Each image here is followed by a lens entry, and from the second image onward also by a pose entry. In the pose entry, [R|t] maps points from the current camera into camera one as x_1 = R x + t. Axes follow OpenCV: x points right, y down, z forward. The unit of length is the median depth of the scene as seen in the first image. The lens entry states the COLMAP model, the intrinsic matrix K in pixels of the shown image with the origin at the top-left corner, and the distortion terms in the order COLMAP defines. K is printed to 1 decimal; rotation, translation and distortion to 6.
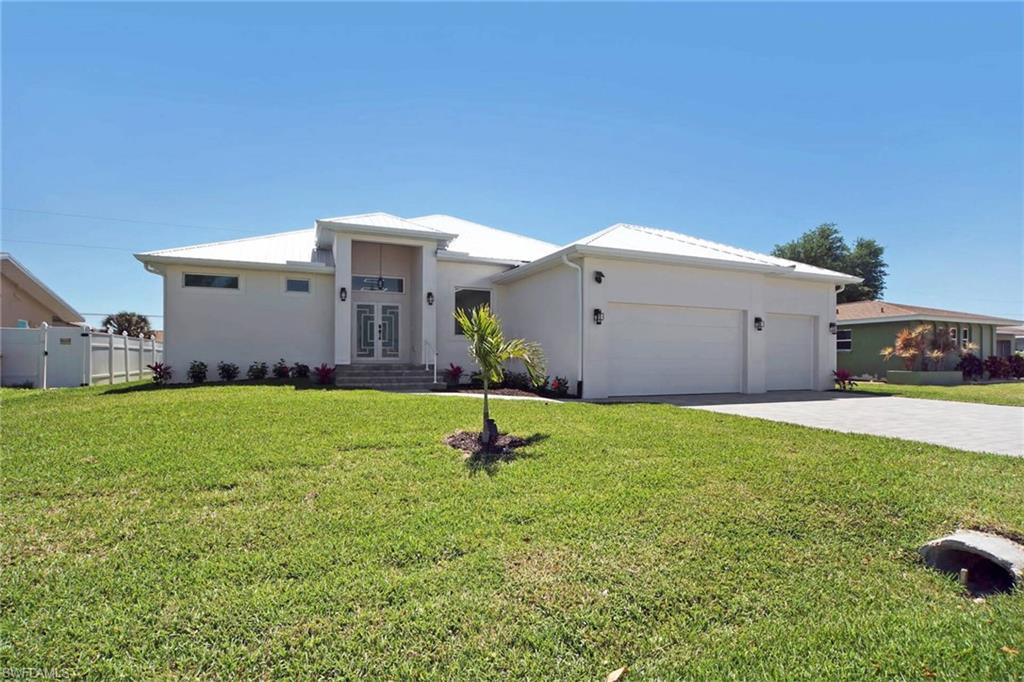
lens RADIAL K [[492.1, 0, 510.5], [0, 492.1, 367.5], [0, 0, 1]] dist [-0.001398, 0.000001]
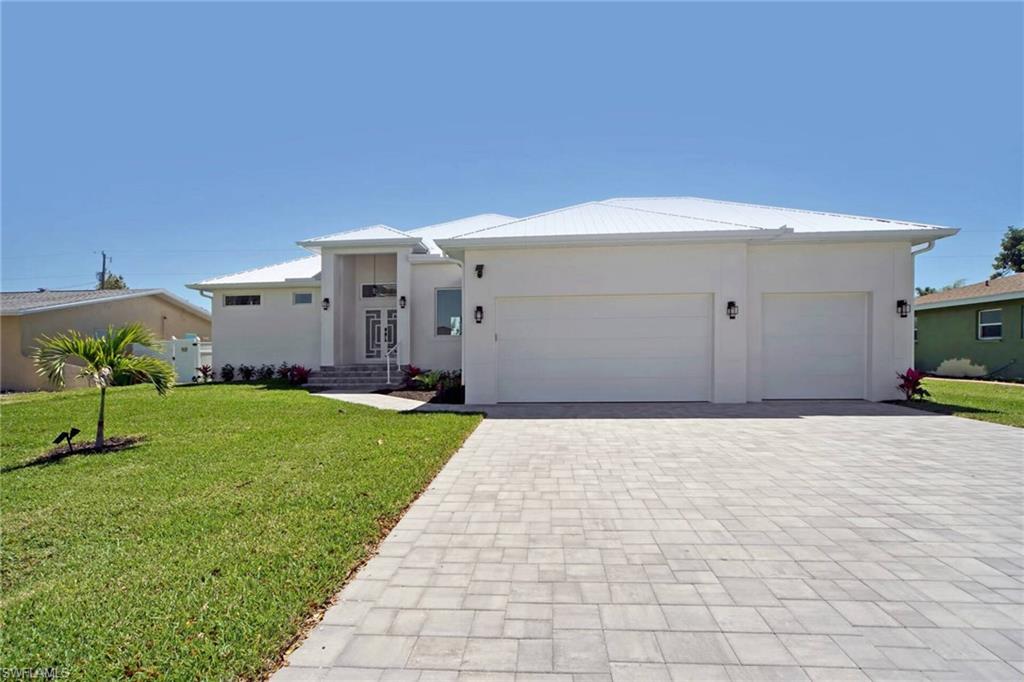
lens RADIAL K [[492.1, 0, 510.5], [0, 492.1, 367.5], [0, 0, 1]] dist [-0.001398, 0.000001]
pose [[0.889938, -0.000612, -0.456081, 0.514369], [0.008585, 0.999844, 0.015410, -0.015248], [0.456001, -0.017630, 0.889805, 0.172964]]
